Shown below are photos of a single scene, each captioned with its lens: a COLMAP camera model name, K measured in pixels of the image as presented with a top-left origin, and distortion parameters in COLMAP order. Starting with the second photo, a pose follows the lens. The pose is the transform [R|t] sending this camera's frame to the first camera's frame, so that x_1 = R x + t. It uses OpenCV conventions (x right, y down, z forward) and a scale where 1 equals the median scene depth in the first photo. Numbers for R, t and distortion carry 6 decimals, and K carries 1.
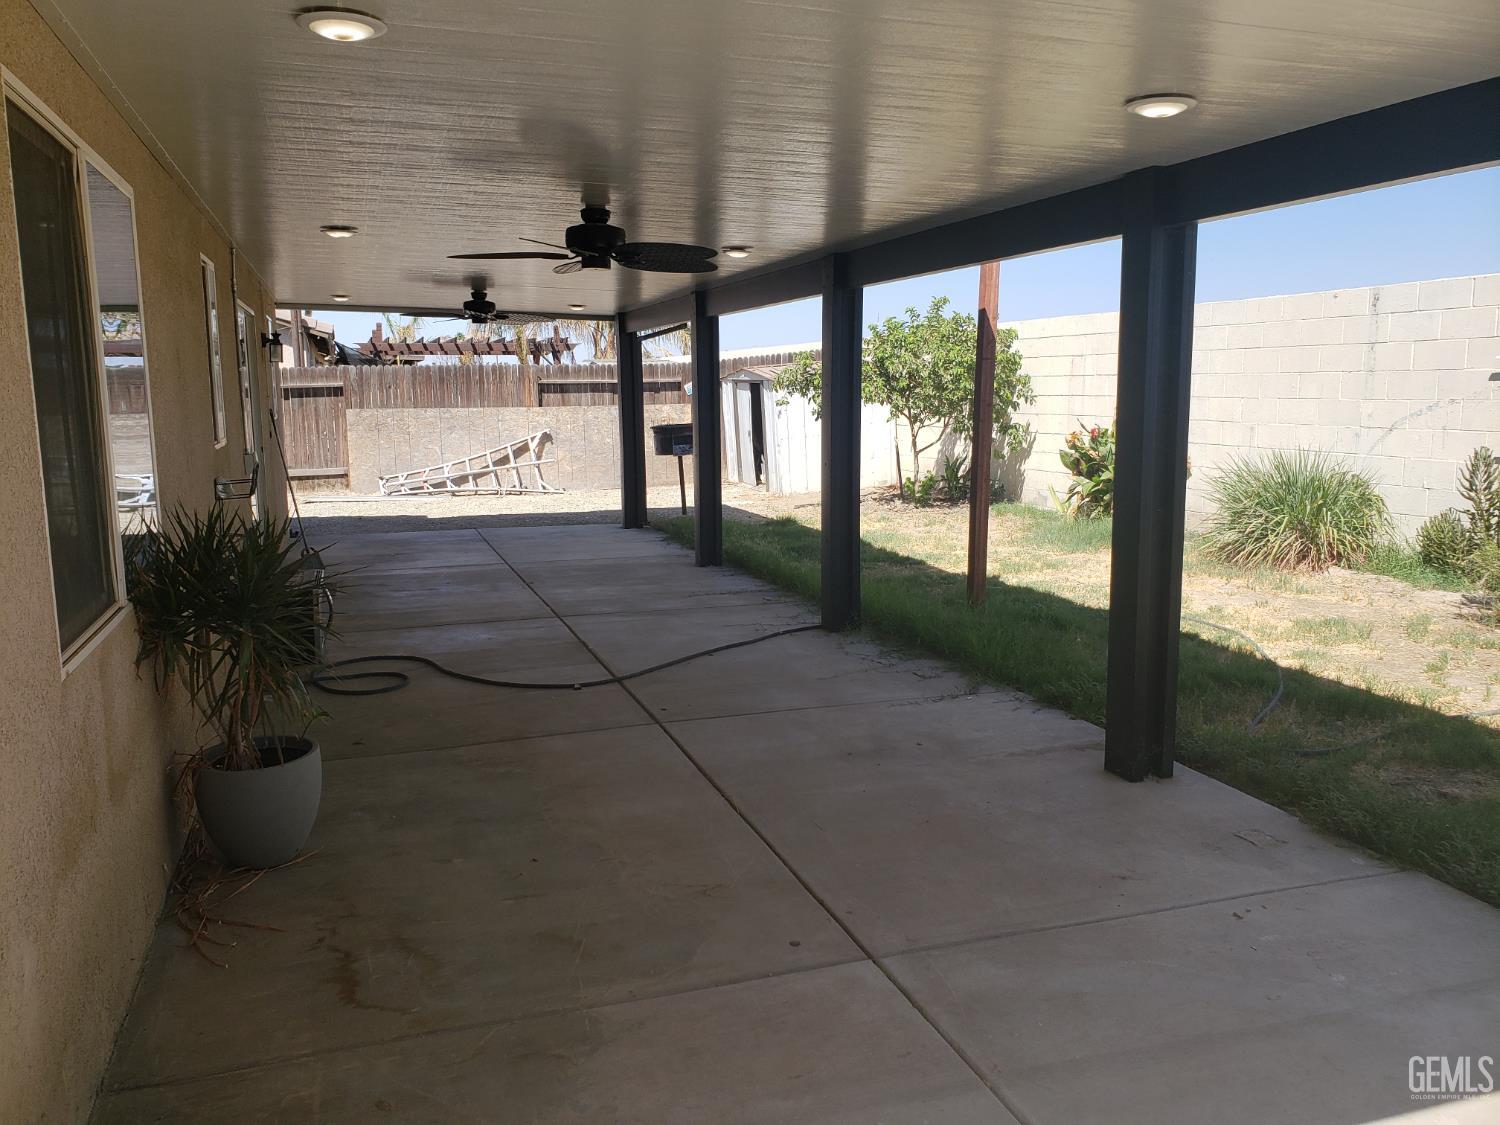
lens RADIAL K [[1165.8, 0, 738.2], [0, 1165.8, 553.5], [0, 0, 1]] dist [0.026119, -0.027024]
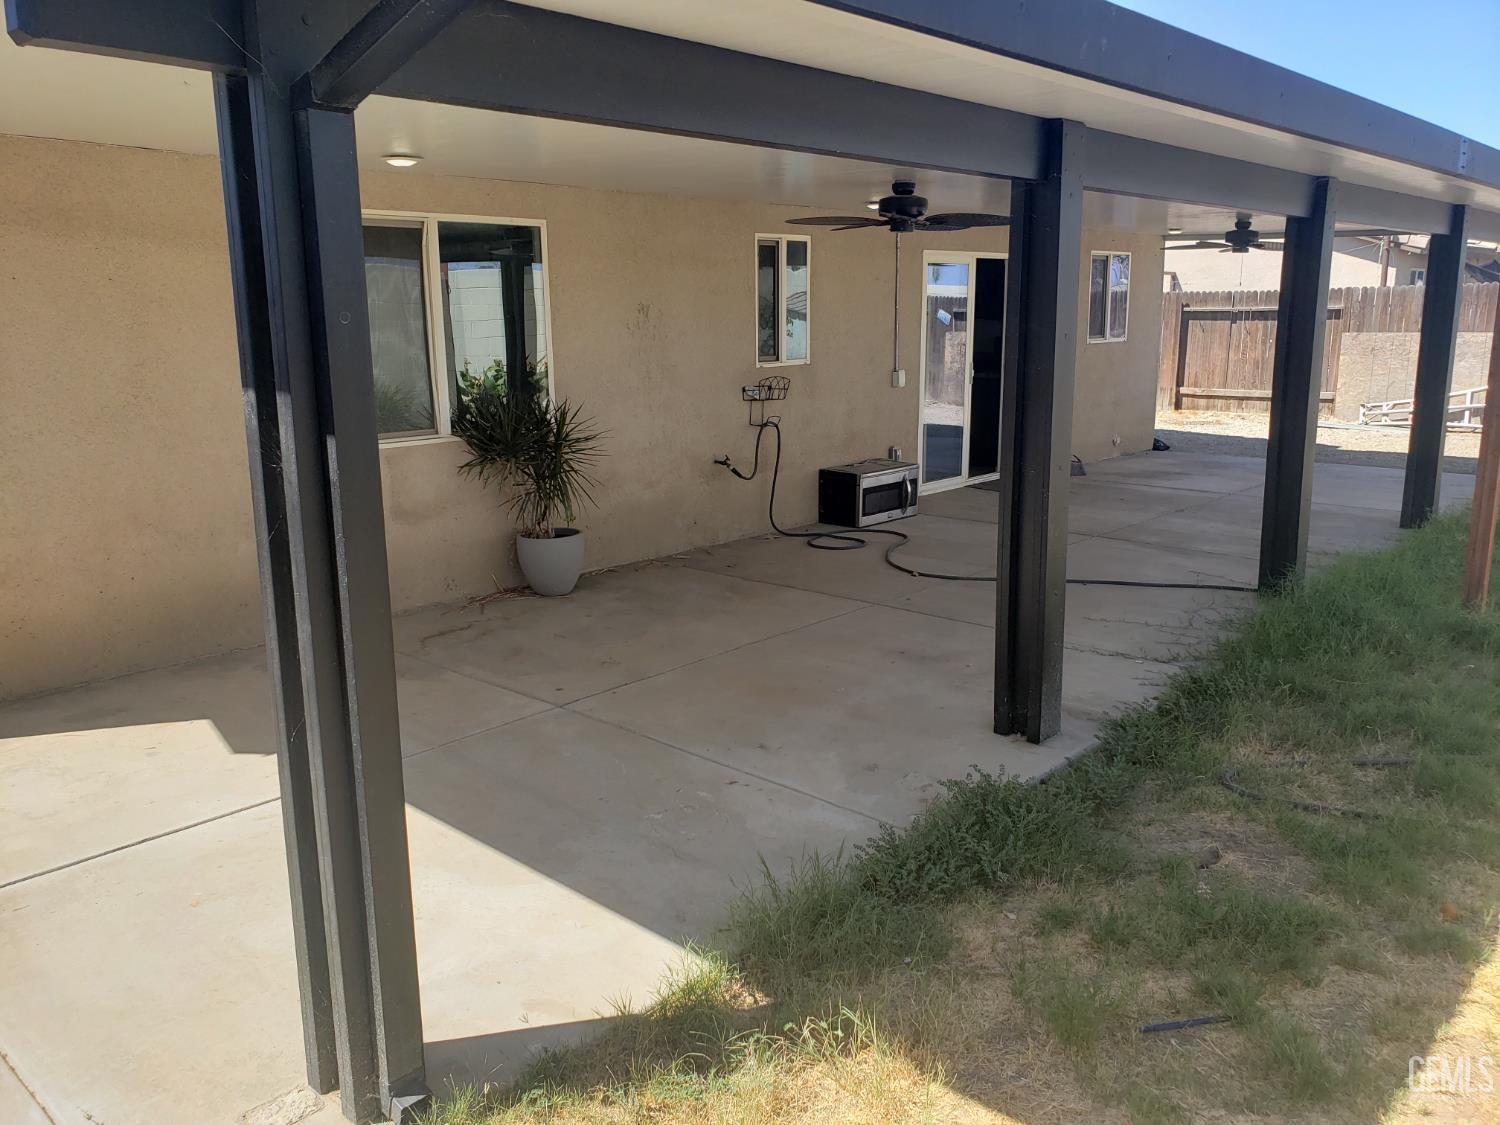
lens RADIAL K [[1165.8, 0, 740.2], [0, 1165.8, 561.7], [0, 0, 1]] dist [0.026119, -0.027024]
pose [[0.491865, 0.190750, -0.849519, 0.287076], [-0.121476, 0.981197, 0.149984, -0.021239], [0.862156, 0.029424, 0.505788, 0.076035]]
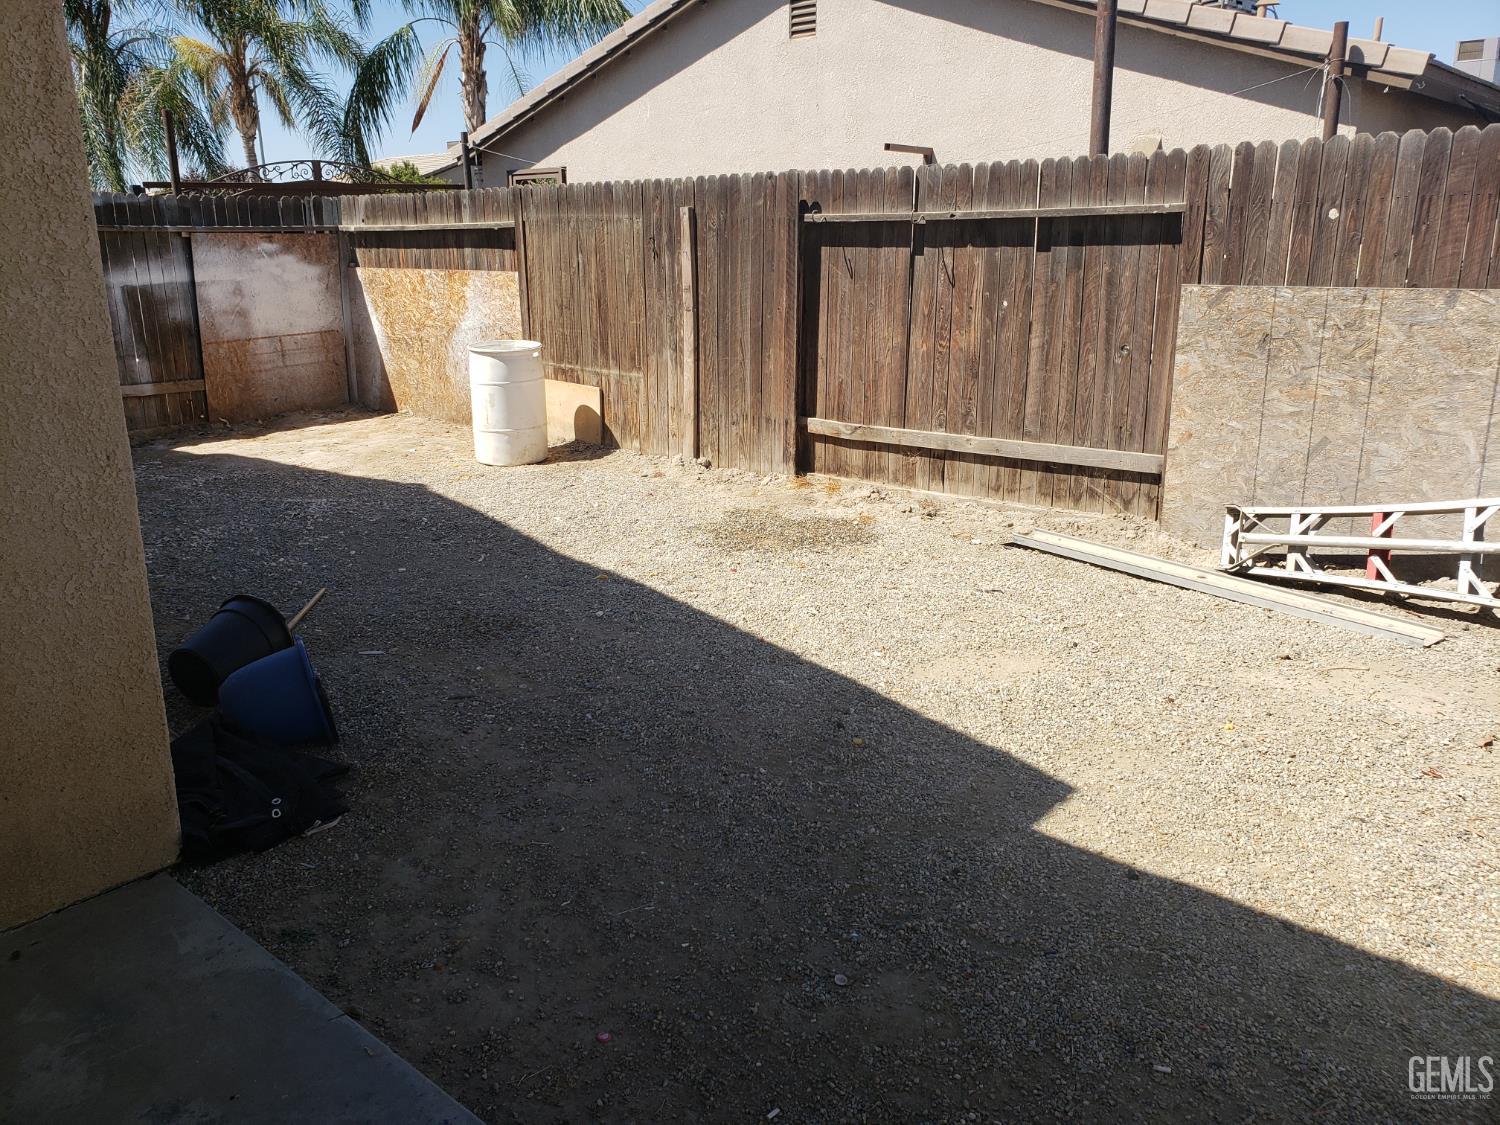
lens RADIAL K [[1165.8, 0, 746.3], [0, 1165.8, 552.0], [0, 0, 1]] dist [0.026119, -0.027024]
pose [[0.512854, 0.236138, -0.825360, -0.110172], [-0.115793, 0.971667, 0.206047, -0.104402], [0.850631, -0.010102, 0.525666, 0.726527]]
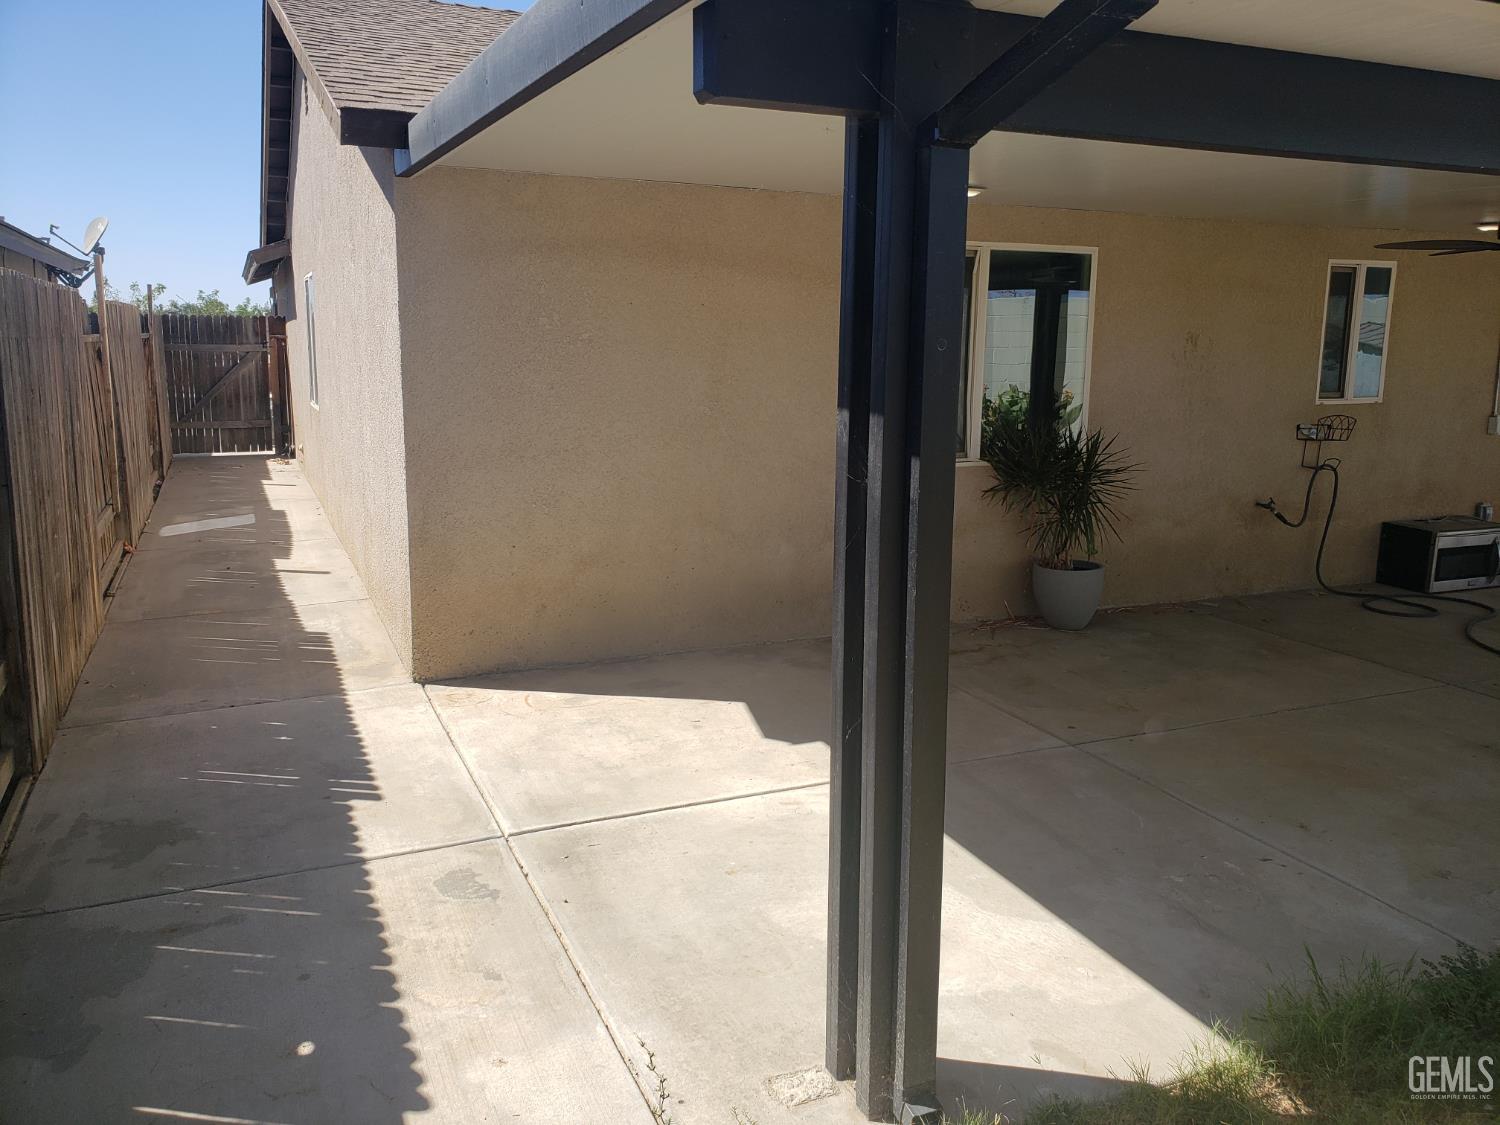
lens RADIAL K [[1165.8, 0, 750.0], [0, 1165.8, 556.9], [0, 0, 1]] dist [0.026119, -0.027024]
pose [[0.101203, 0.199499, -0.974658, 0.283998], [-0.156885, 0.970630, 0.182385, -0.020212], [0.982418, 0.134451, 0.129530, 0.065823]]
